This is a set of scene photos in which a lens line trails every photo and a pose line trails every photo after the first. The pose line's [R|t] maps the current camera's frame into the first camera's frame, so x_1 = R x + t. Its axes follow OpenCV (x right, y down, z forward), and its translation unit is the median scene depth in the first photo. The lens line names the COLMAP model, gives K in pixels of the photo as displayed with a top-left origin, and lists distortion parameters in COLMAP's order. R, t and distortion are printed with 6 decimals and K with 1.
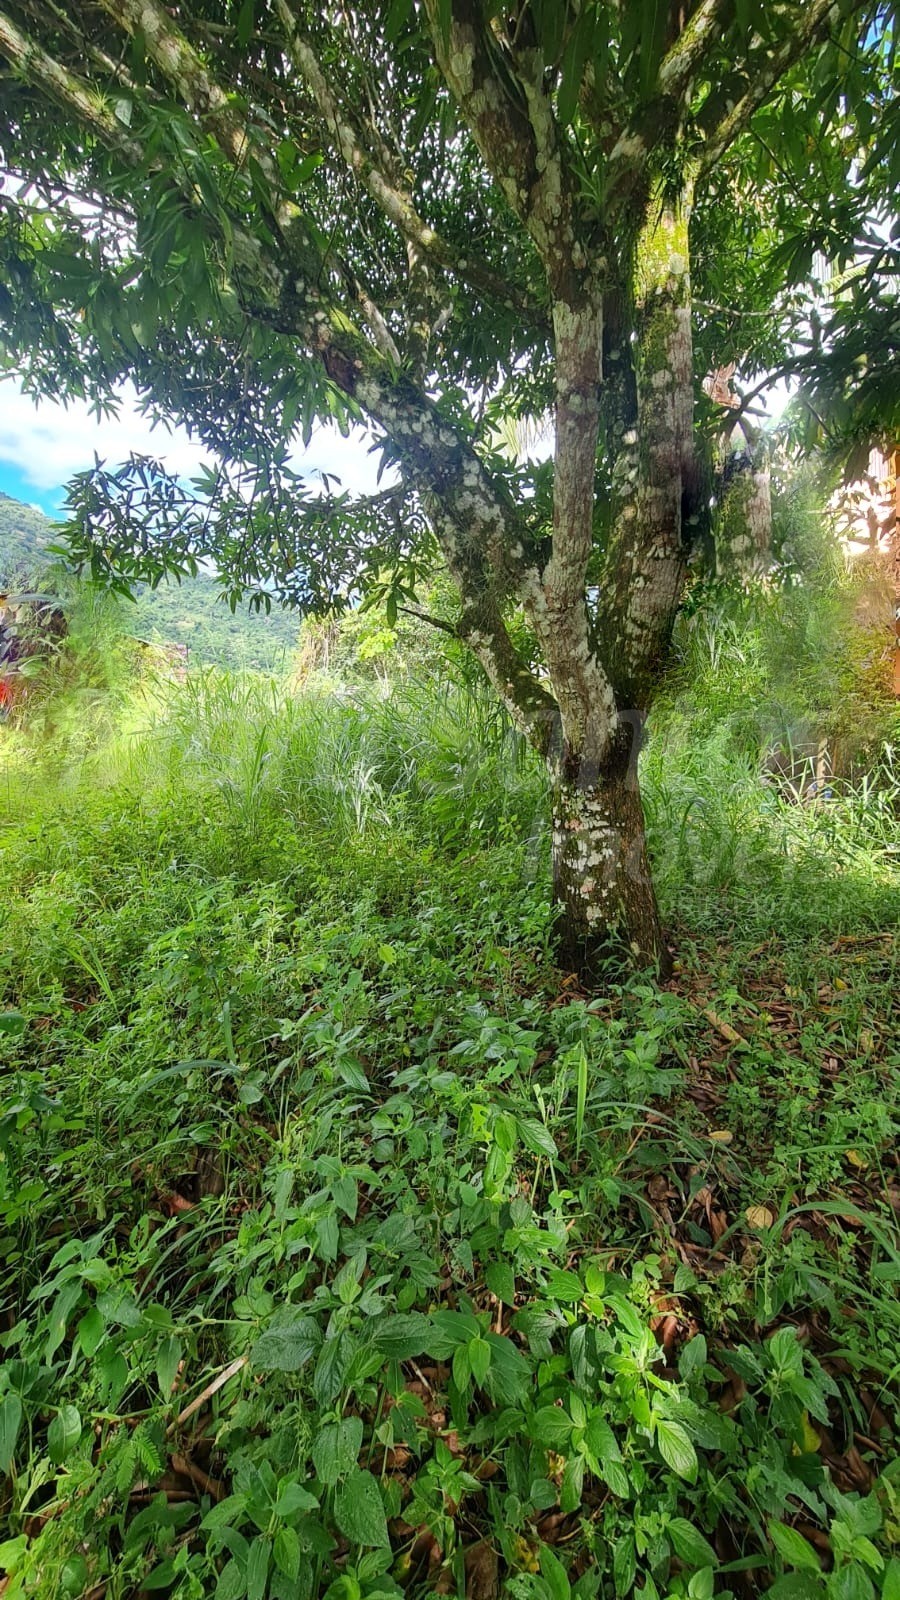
lens RADIAL K [[629.8, 0, 450.7], [0, 629.8, 777.9], [0, 0, 1]] dist [-0.000160, 0.000129]
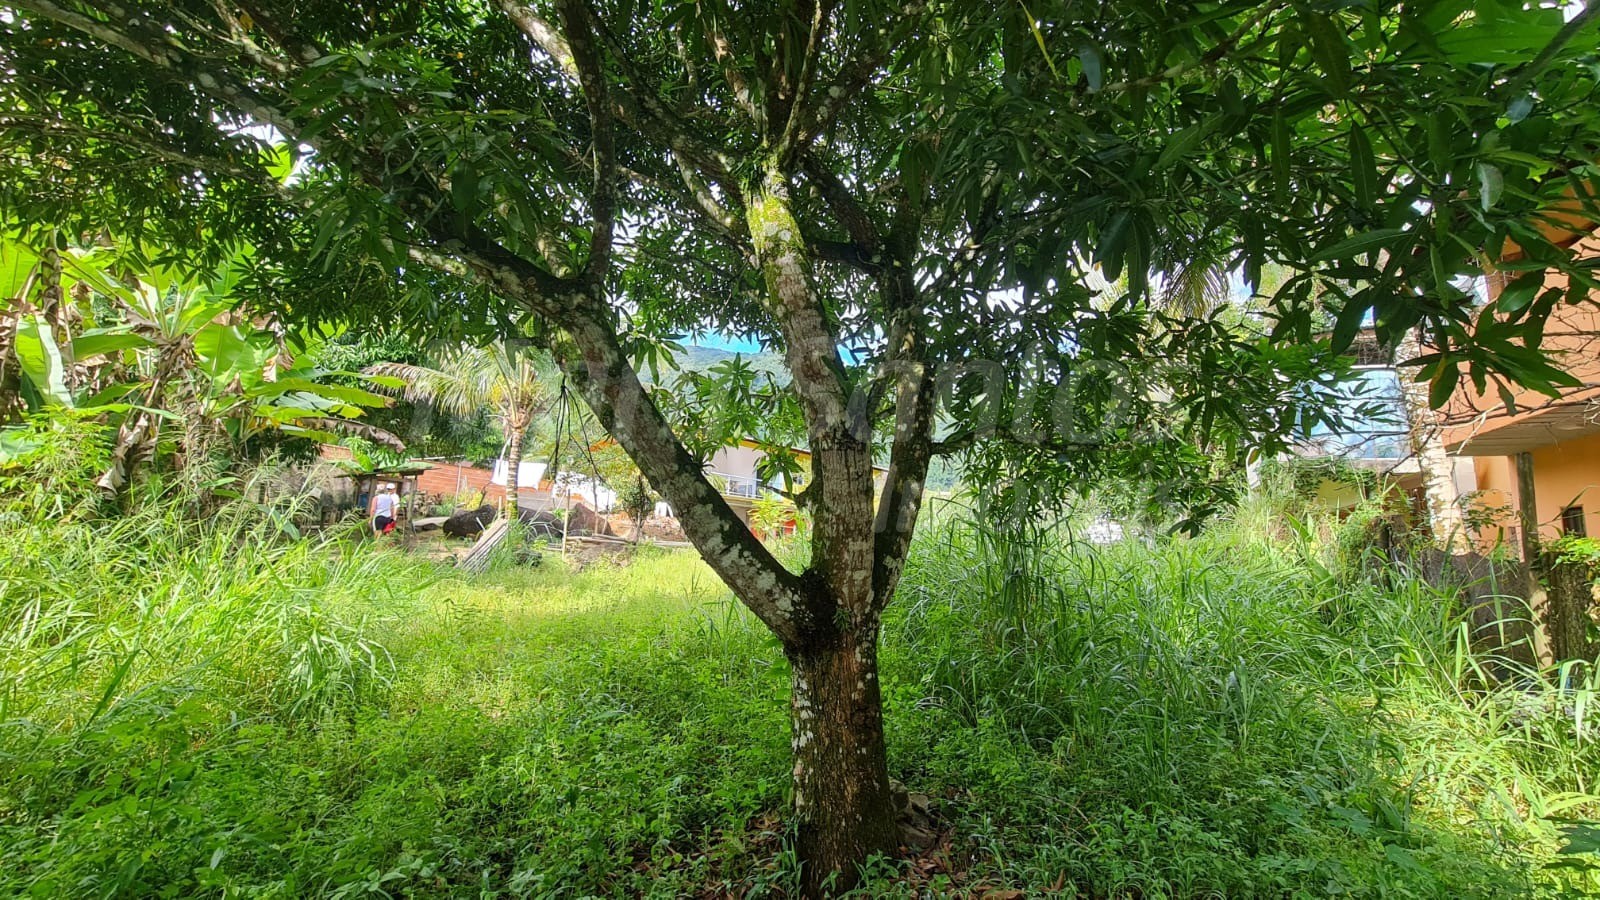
lens RADIAL K [[629.8, 0, 800.0], [0, 629.8, 450.0], [0, 0, 1]] dist [-0.000160, 0.000129]
pose [[0.816421, -0.087413, -0.570802, 0.872578], [-0.038128, 0.978159, -0.204330, -0.122838], [0.576197, 0.188583, 0.795257, 0.118499]]
